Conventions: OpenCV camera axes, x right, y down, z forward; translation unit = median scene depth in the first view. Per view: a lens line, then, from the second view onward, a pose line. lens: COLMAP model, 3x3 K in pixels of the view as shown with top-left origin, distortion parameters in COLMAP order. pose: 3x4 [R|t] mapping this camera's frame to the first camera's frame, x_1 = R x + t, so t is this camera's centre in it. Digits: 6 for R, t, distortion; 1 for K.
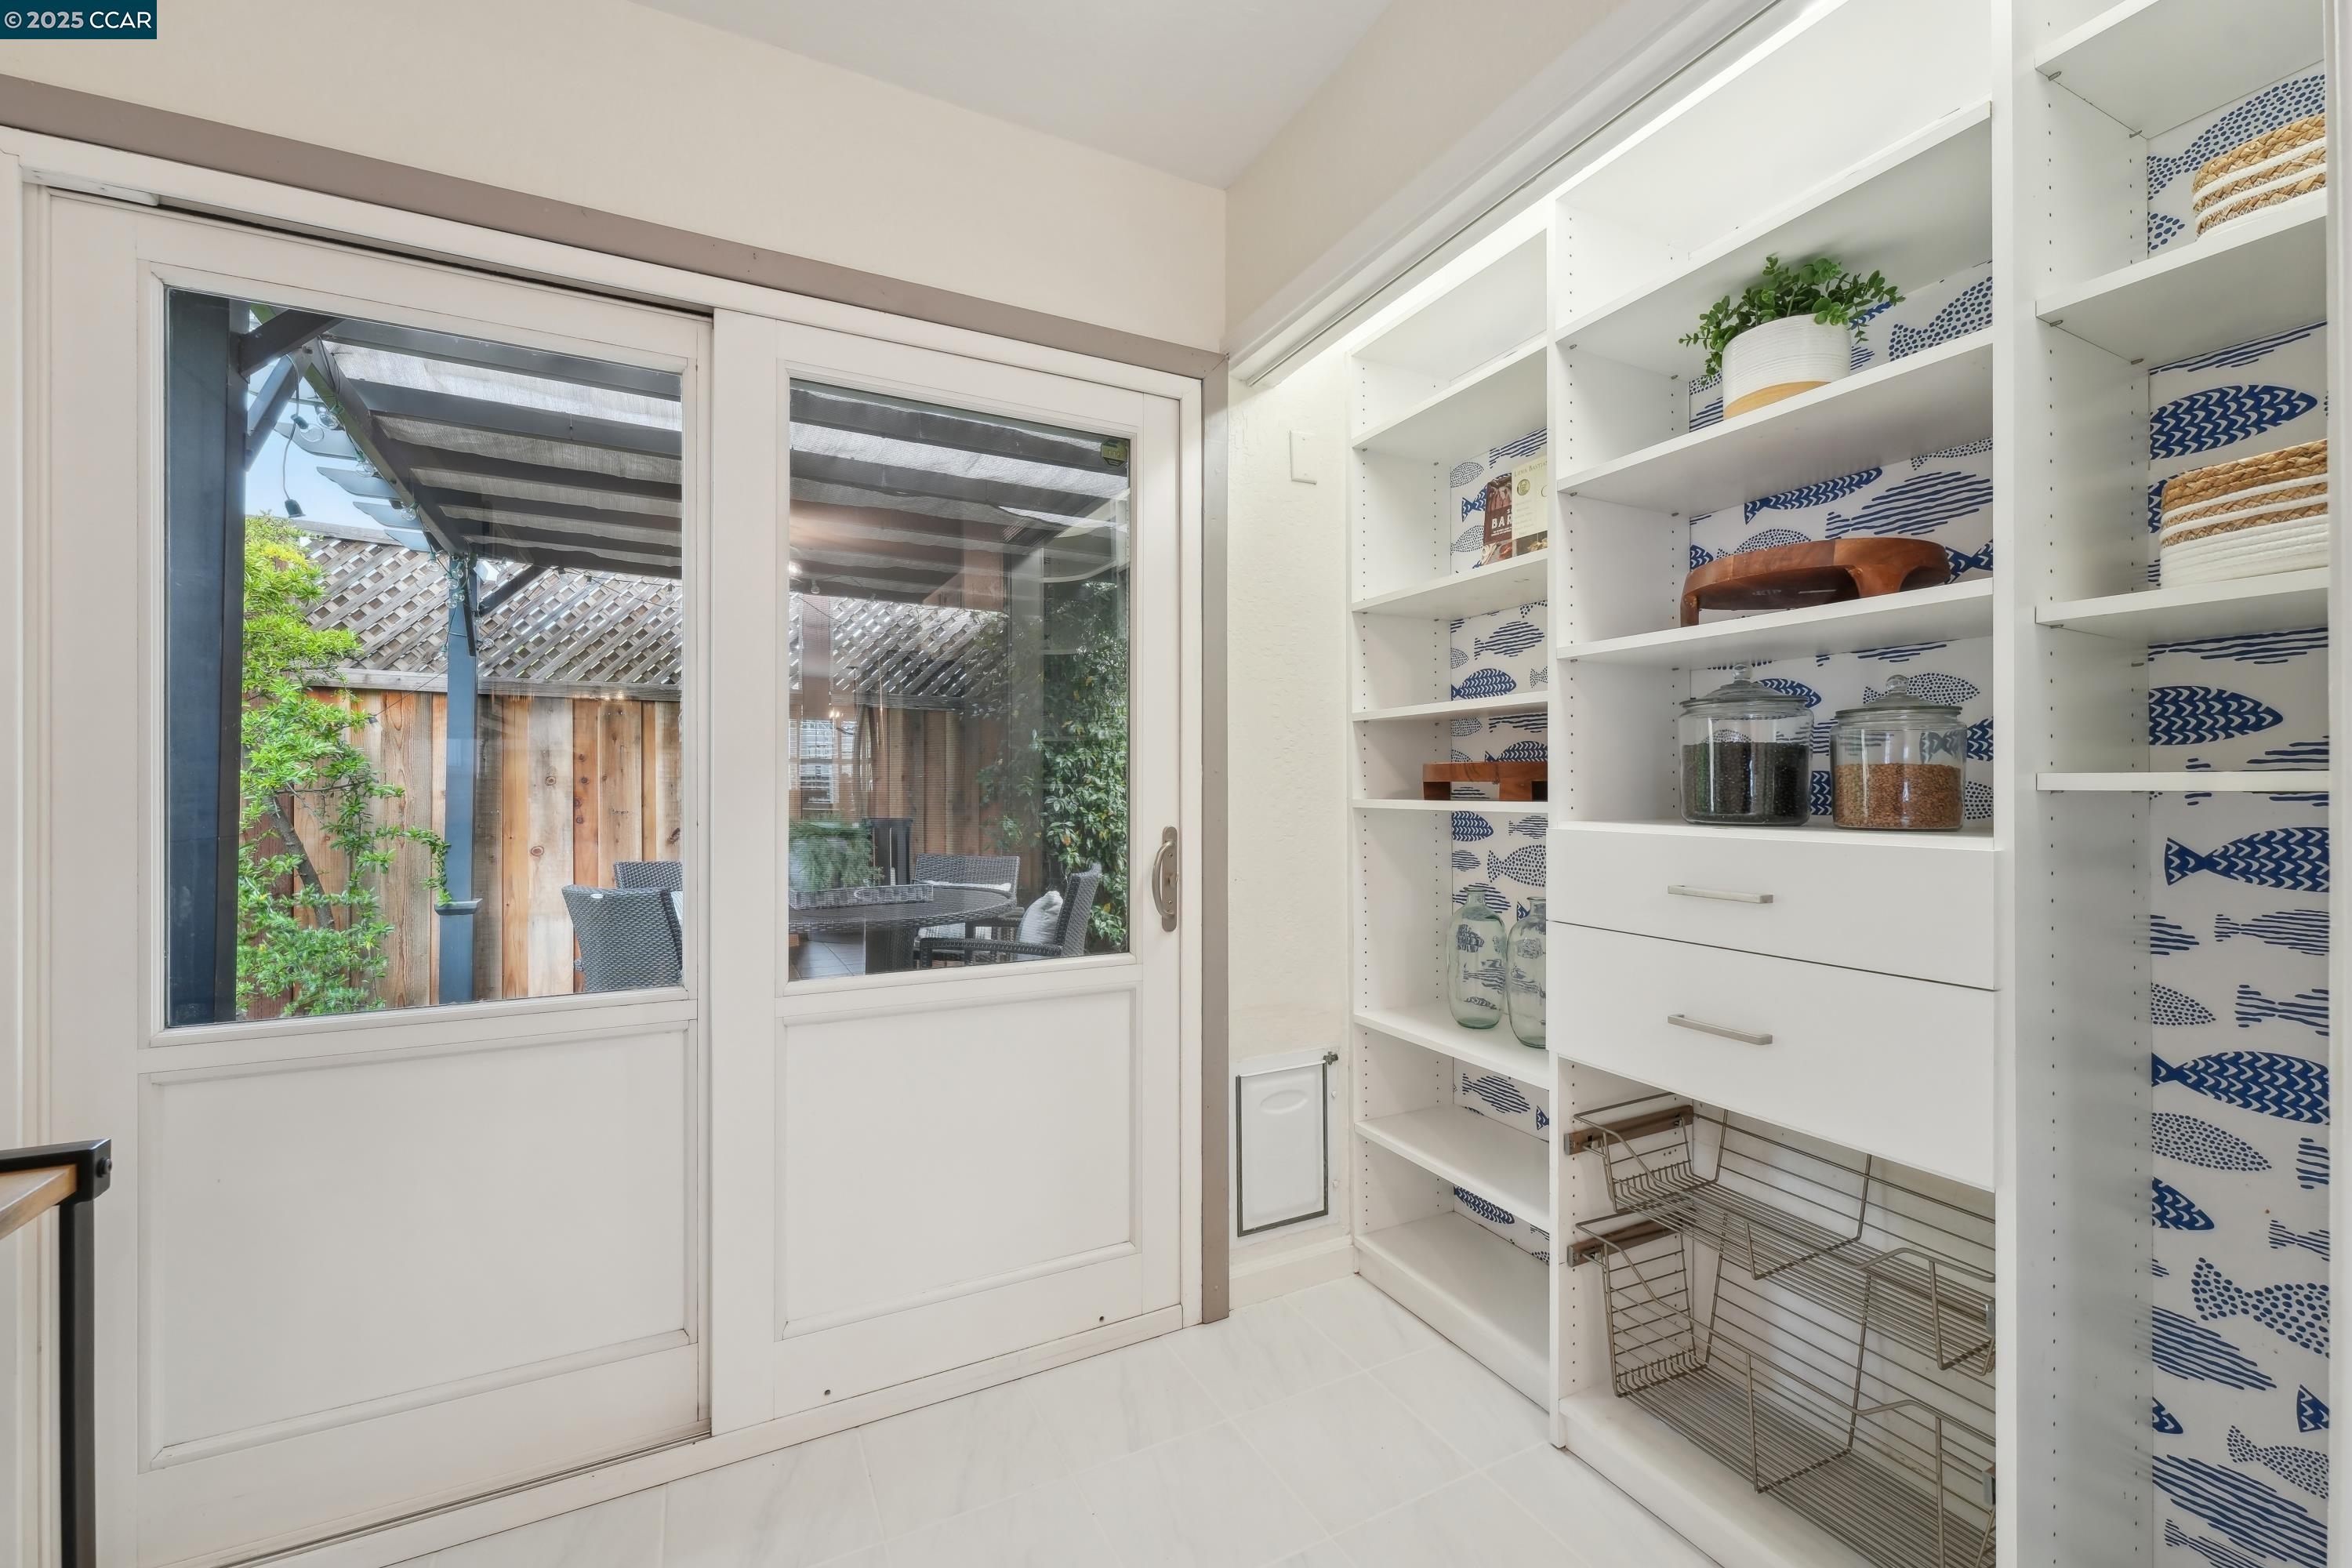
lens RADIAL K [[940.4, 0, 1166.1], [0, 940.4, 784.5], [0, 0, 1]] dist [-0.001269, -0.000518]
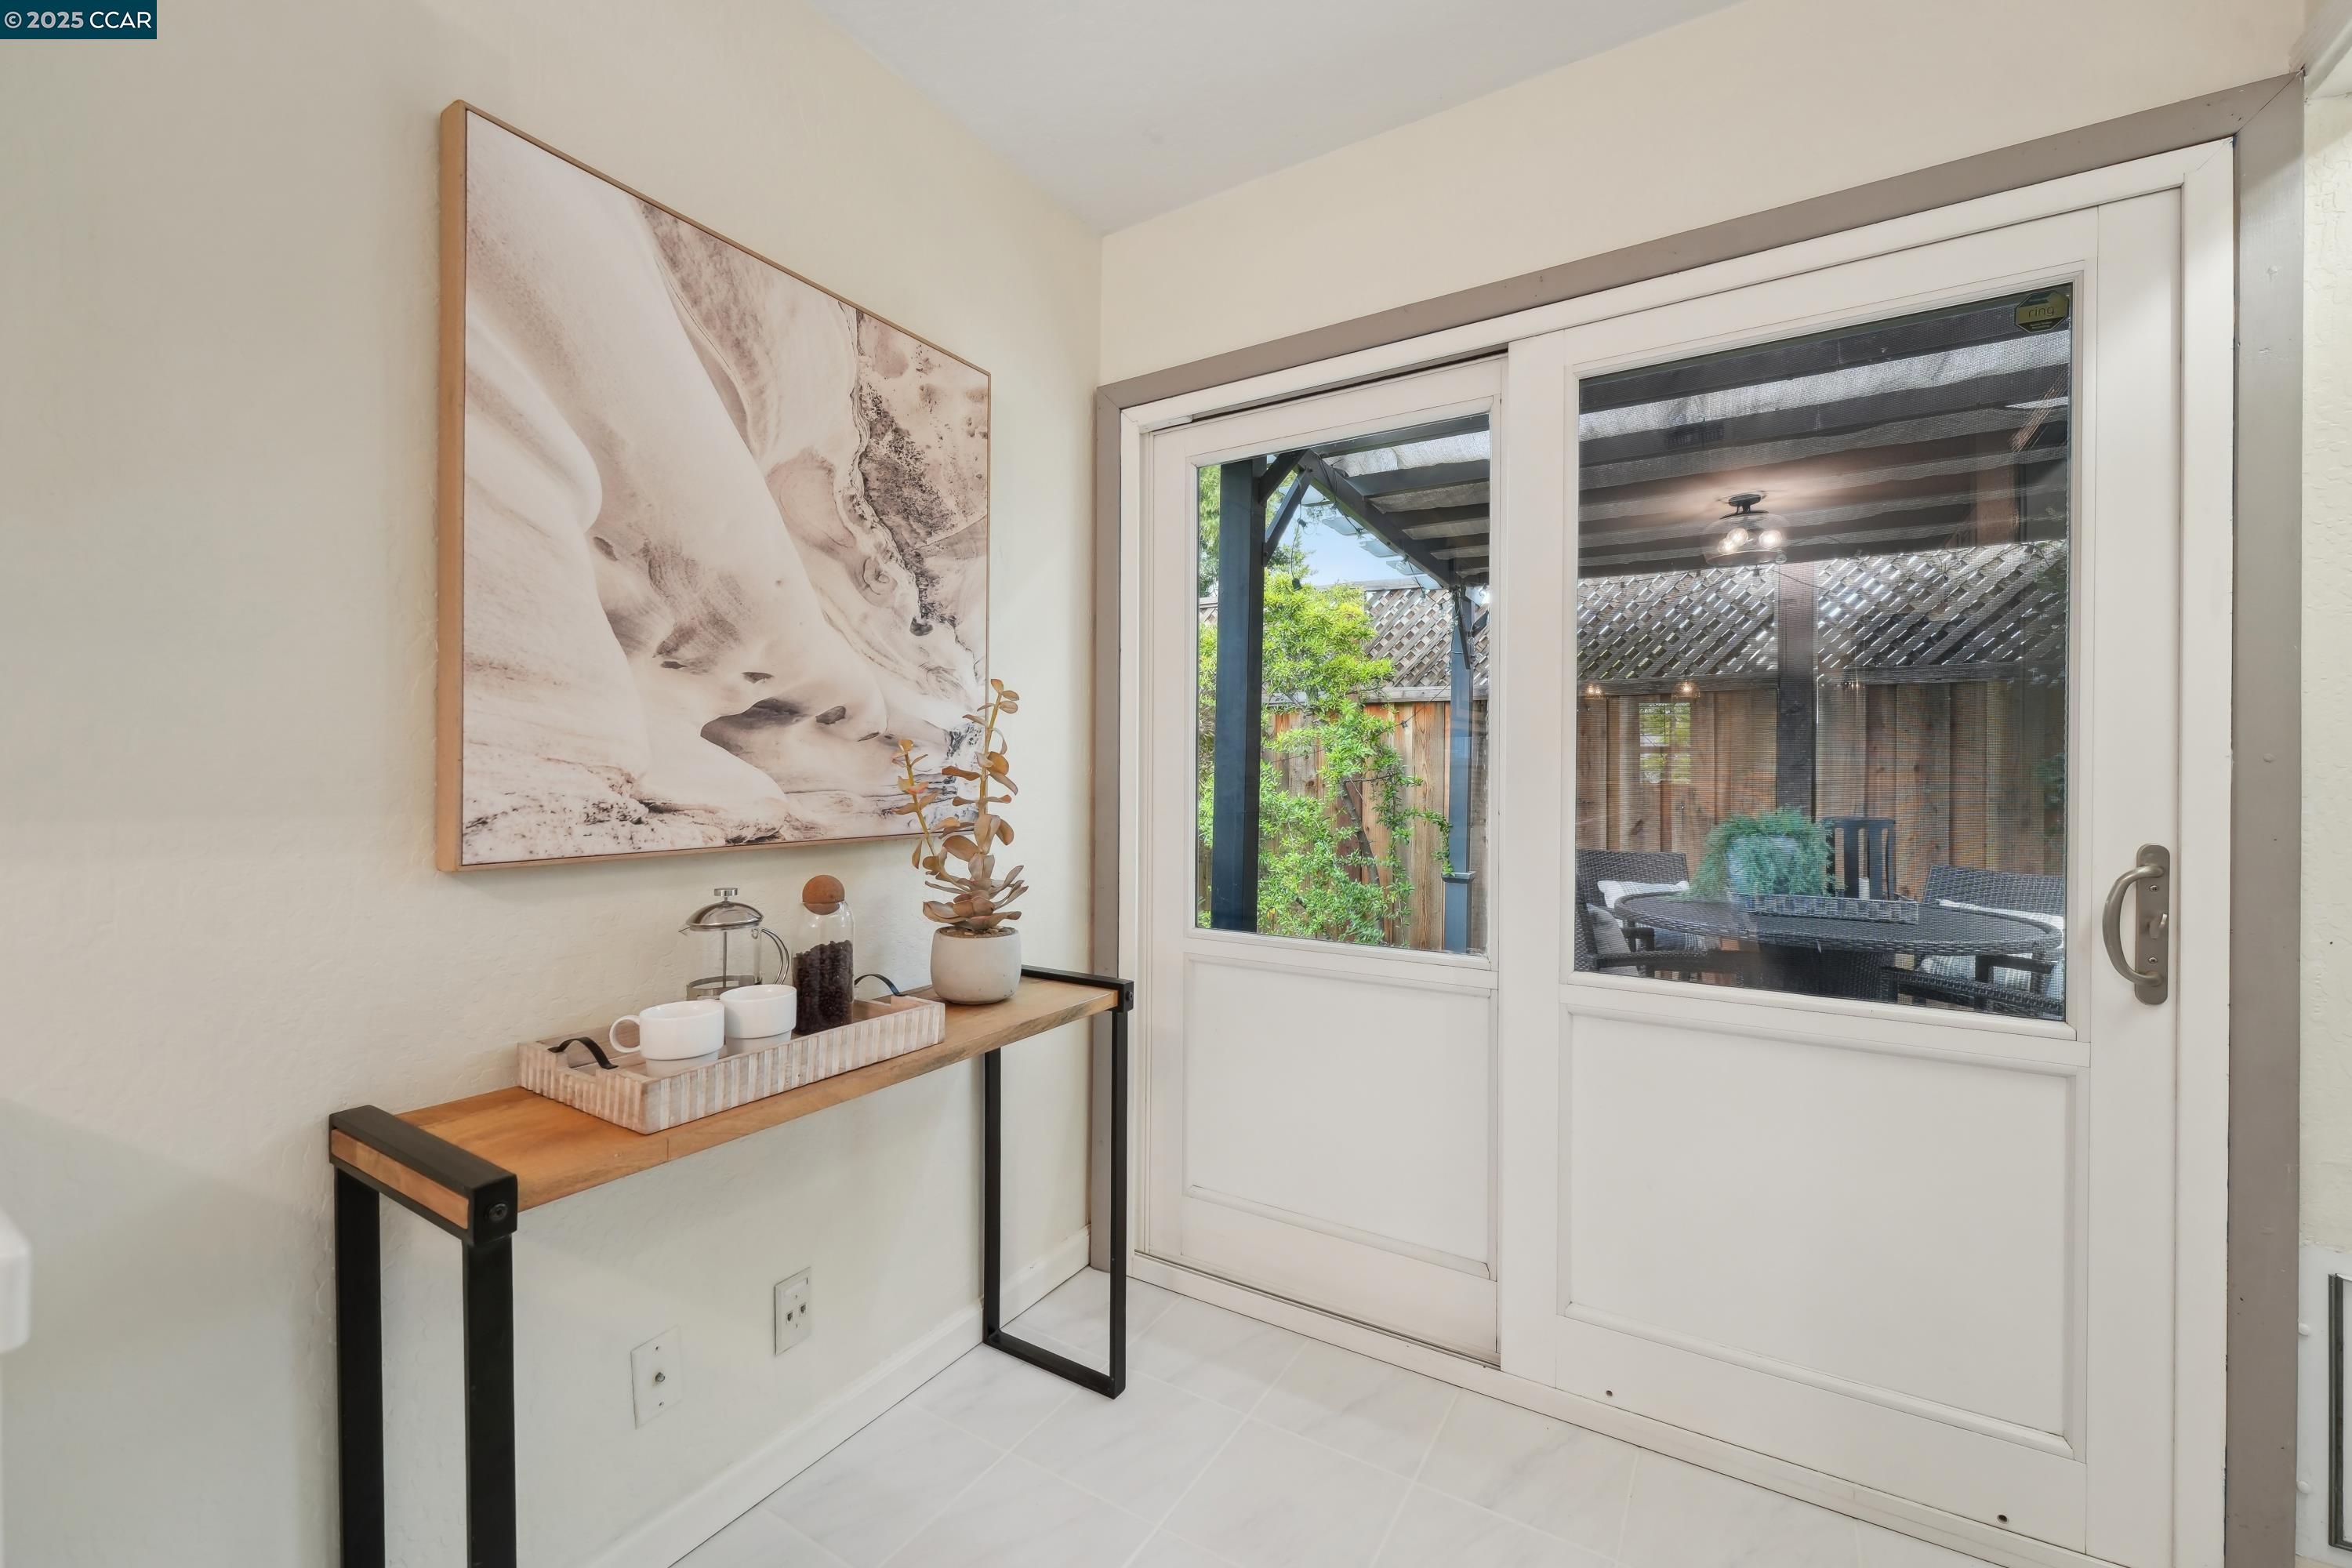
lens RADIAL K [[955.0, 0, 1170.6], [0, 955.0, 773.1], [0, 0, 1]] dist [-0.001904, -0.000389]
pose [[0.526868, -0.000142, -0.849947, 0.099097], [-0.002264, 0.999996, -0.001571, -0.001028], [0.849944, 0.002752, 0.526866, 0.031276]]
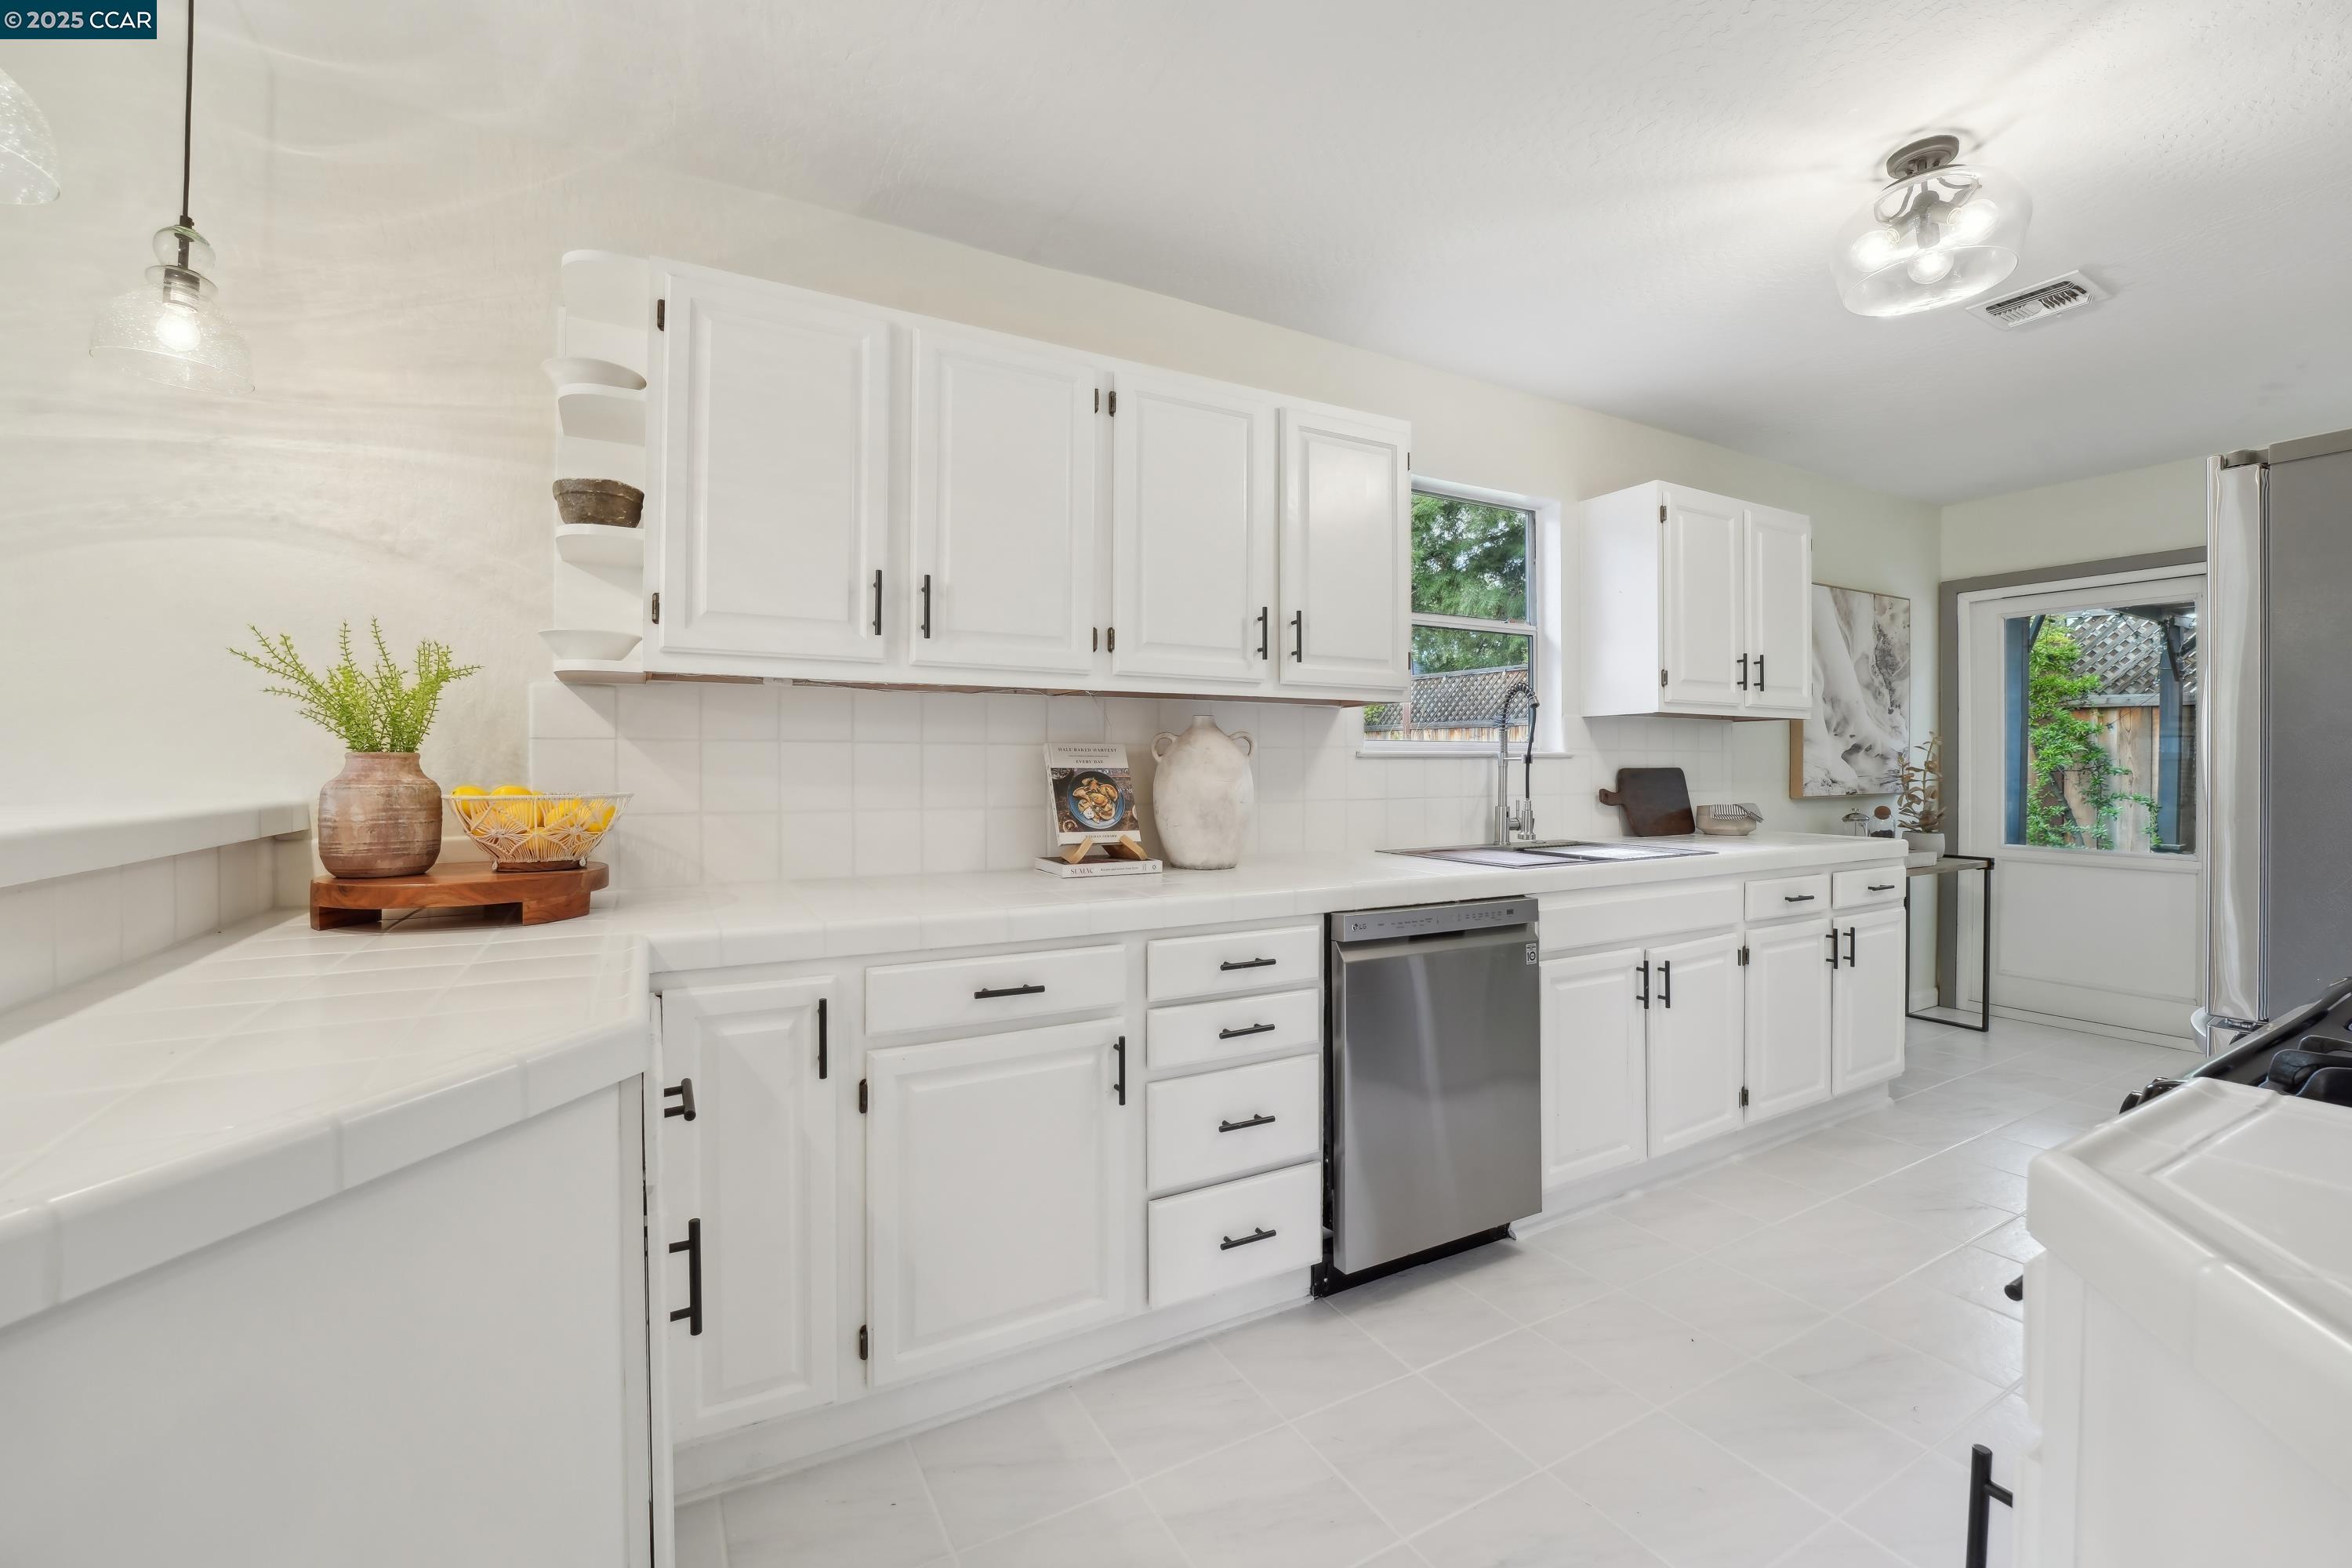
lens RADIAL K [[957.1, 0, 1161.4], [0, 957.1, 762.1], [0, 0, 1]] dist [-0.025750, -0.000129]
pose [[0.031785, -0.000816, -0.999494, 0.682667], [0.002579, 0.999996, -0.000734, -0.010421], [0.999491, -0.002555, 0.031787, -0.662984]]
